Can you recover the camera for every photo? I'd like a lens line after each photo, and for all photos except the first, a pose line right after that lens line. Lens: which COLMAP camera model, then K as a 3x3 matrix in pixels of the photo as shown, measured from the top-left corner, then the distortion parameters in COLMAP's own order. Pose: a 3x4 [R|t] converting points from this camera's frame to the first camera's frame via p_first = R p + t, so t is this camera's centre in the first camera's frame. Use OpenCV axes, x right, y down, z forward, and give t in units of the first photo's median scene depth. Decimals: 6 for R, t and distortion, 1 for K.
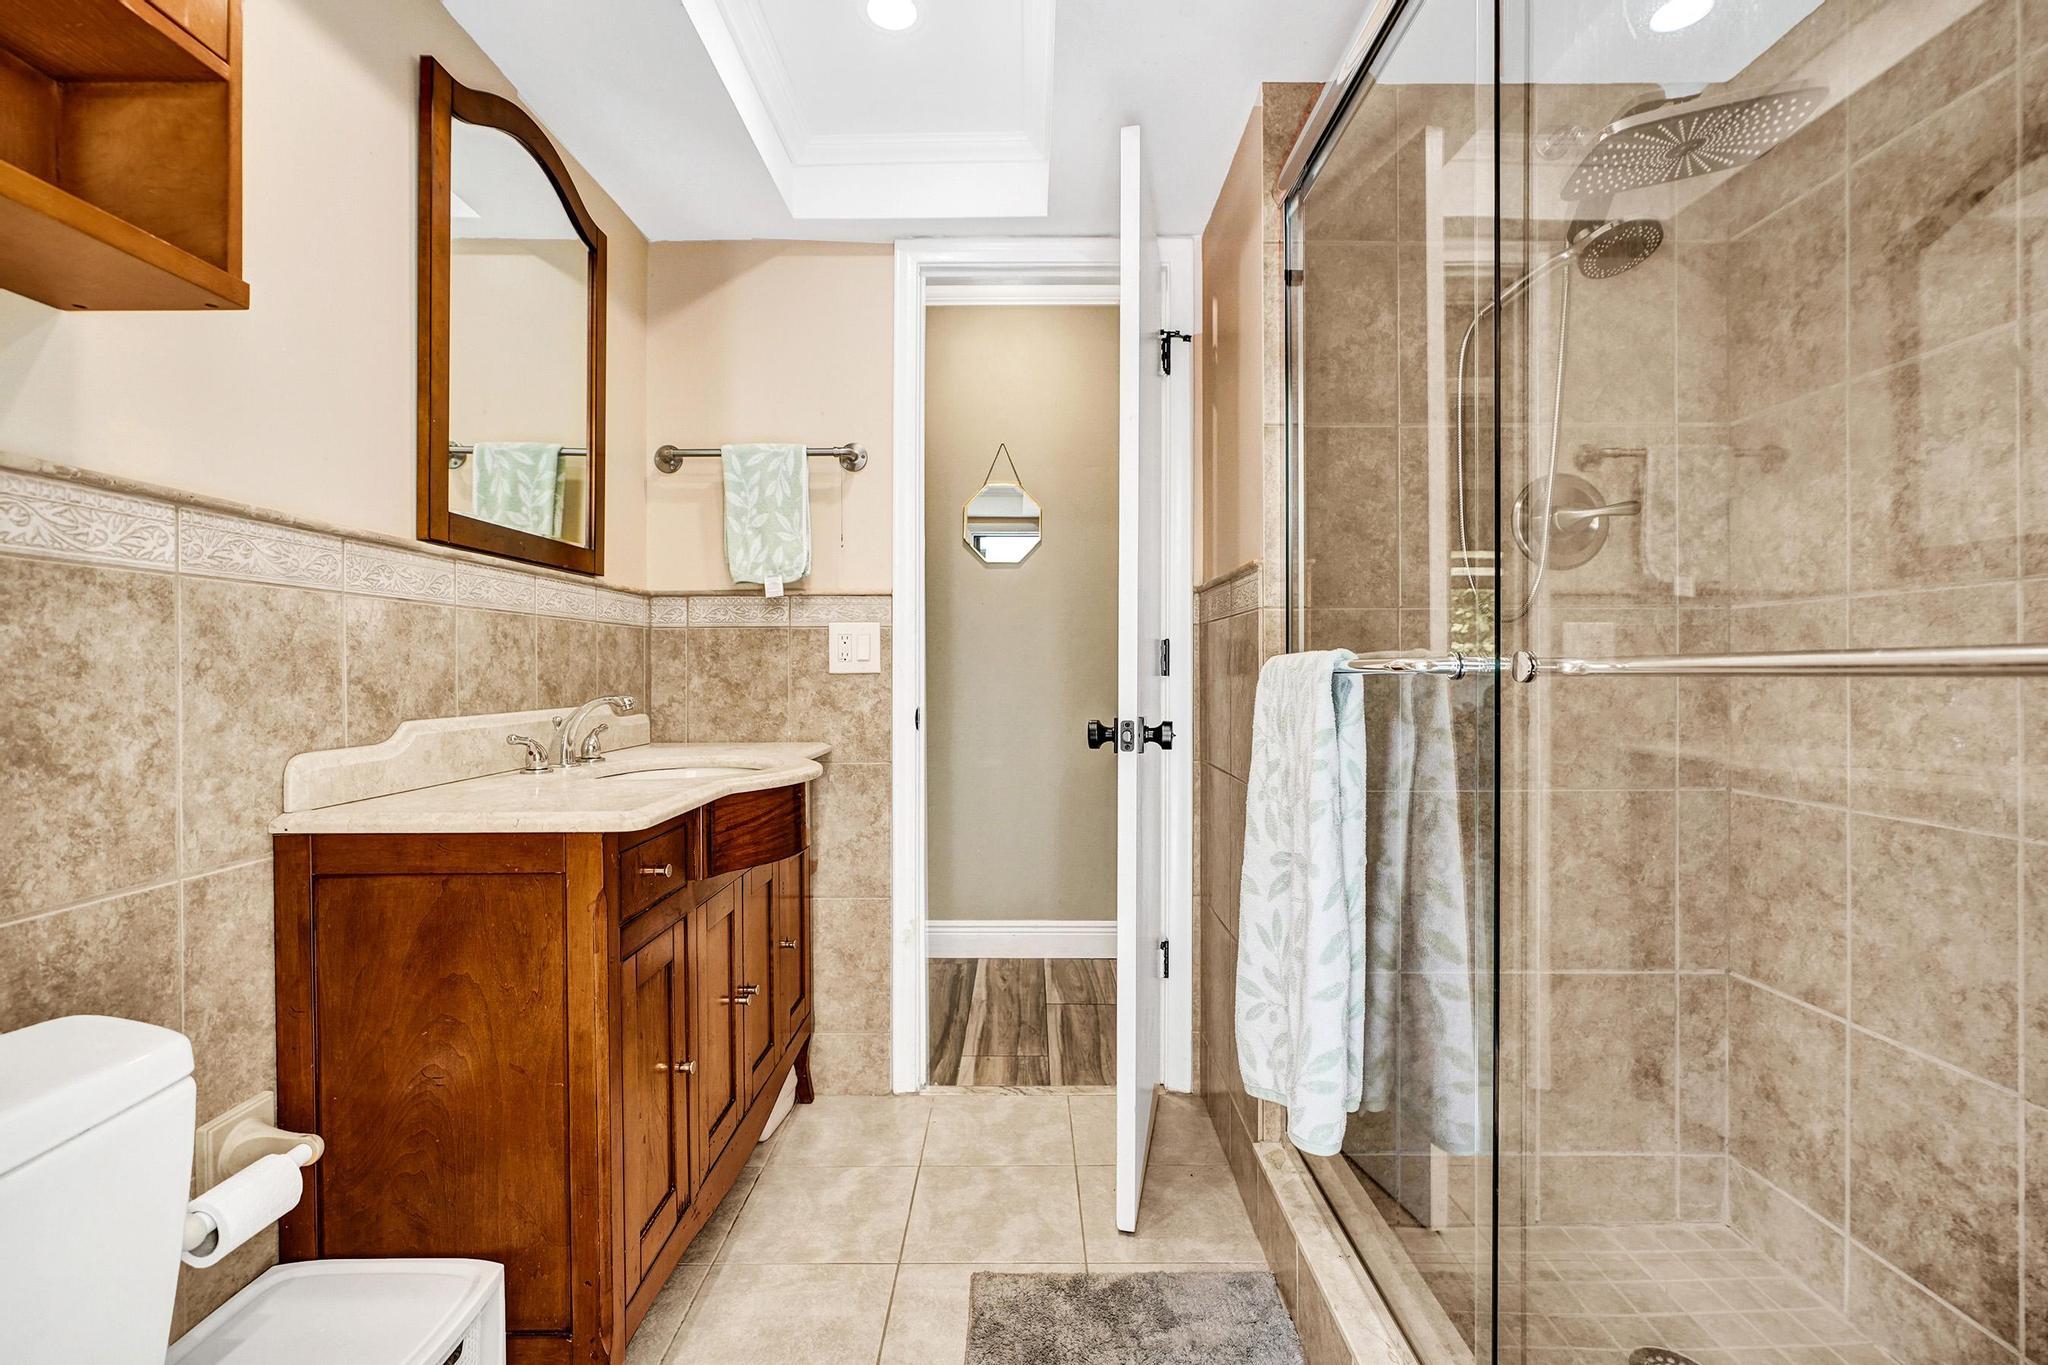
lens RADIAL K [[949.4, 0, 1034.1], [0, 949.4, 684.1], [0, 0, 1]] dist [-0.008209, 0.000162]
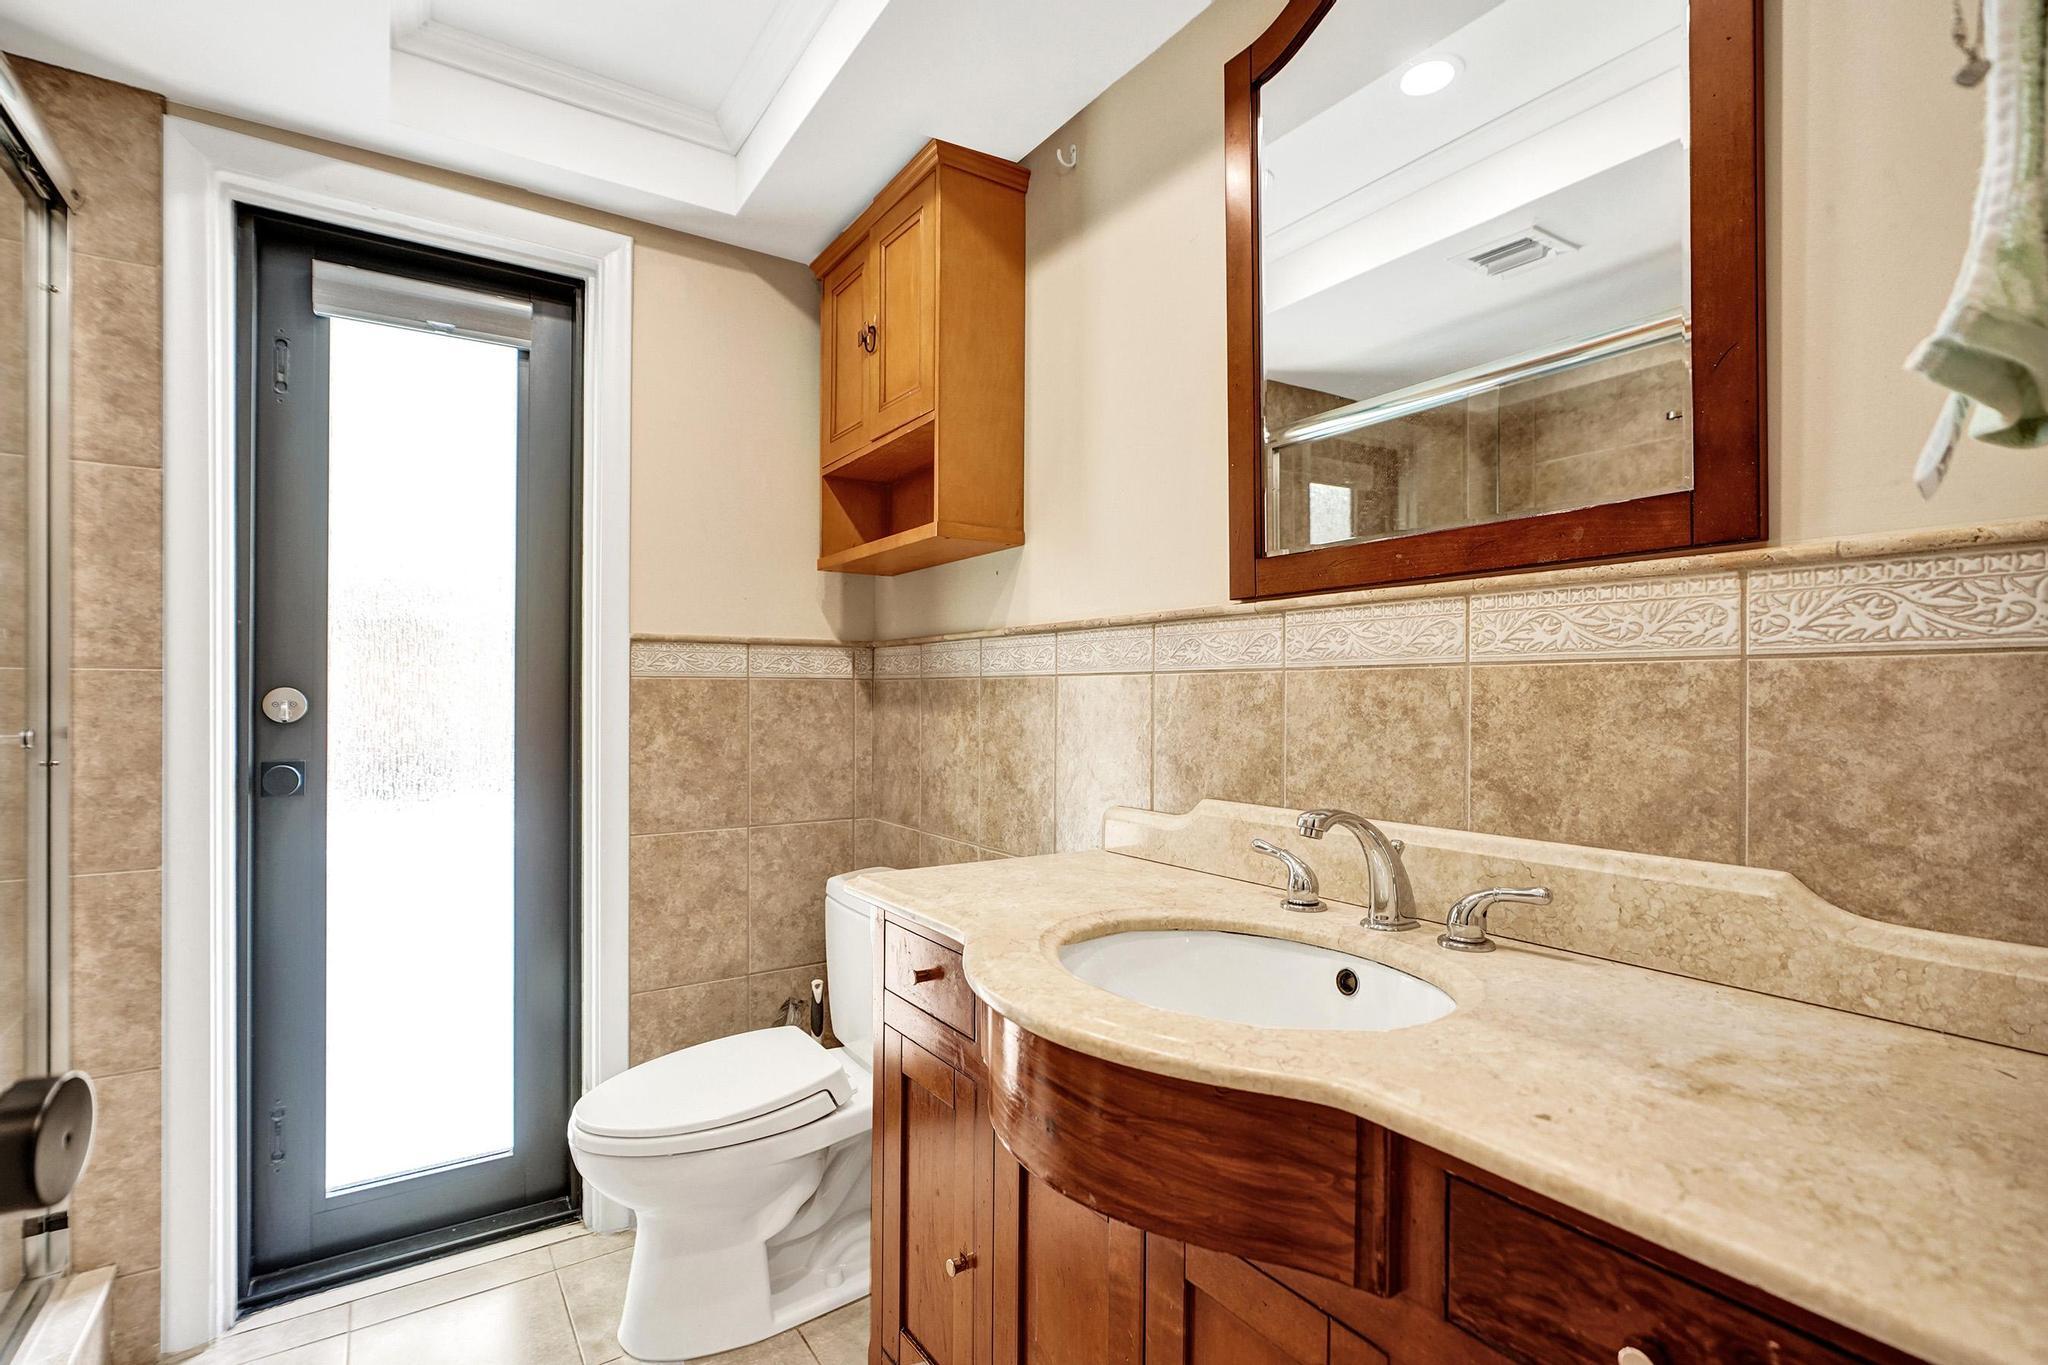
lens RADIAL K [[949.4, 0, 1034.1], [0, 949.4, 684.1], [0, 0, 1]] dist [-0.008209, 0.000162]
pose [[-0.831128, -0.010166, -0.555988, 0.013406], [-0.011771, 0.999930, -0.000688, -0.069713], [0.555956, 0.005973, -0.831190, 1.610270]]
